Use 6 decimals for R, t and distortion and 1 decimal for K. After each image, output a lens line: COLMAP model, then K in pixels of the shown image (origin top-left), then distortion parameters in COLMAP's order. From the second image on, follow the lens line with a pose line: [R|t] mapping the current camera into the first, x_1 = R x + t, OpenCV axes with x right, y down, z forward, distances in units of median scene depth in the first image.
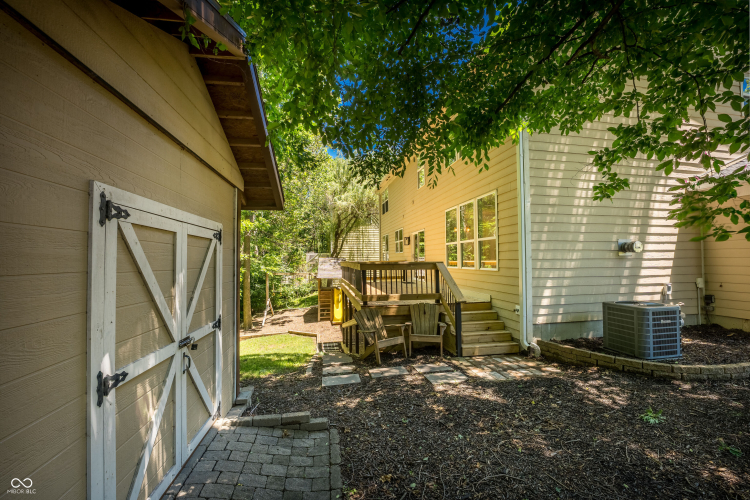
lens RADIAL K [[304.5, 0, 375.5], [0, 304.5, 250.7], [0, 0, 1]] dist [-0.027133, 0.000905]
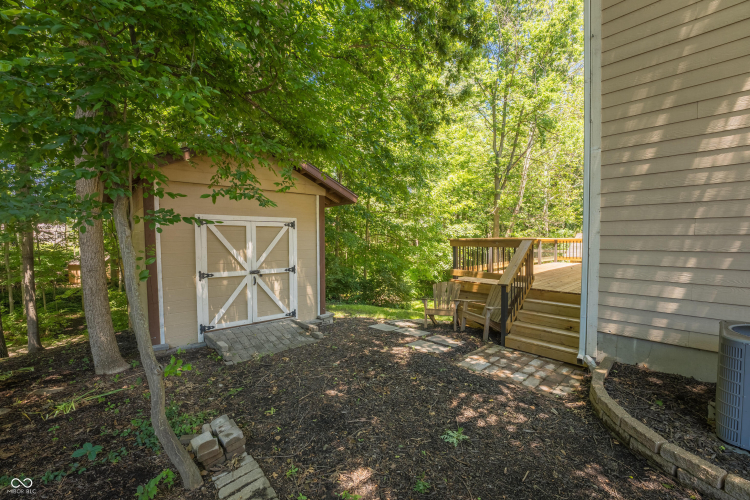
lens RADIAL K [[304.5, 0, 378.6], [0, 304.5, 249.1], [0, 0, 1]] dist [-0.027133, 0.000905]
pose [[0.540637, 0.032605, -0.840624, 1.270753], [0.028083, 0.997992, 0.056770, 0.010719], [0.840787, -0.054299, 0.538636, 0.366217]]
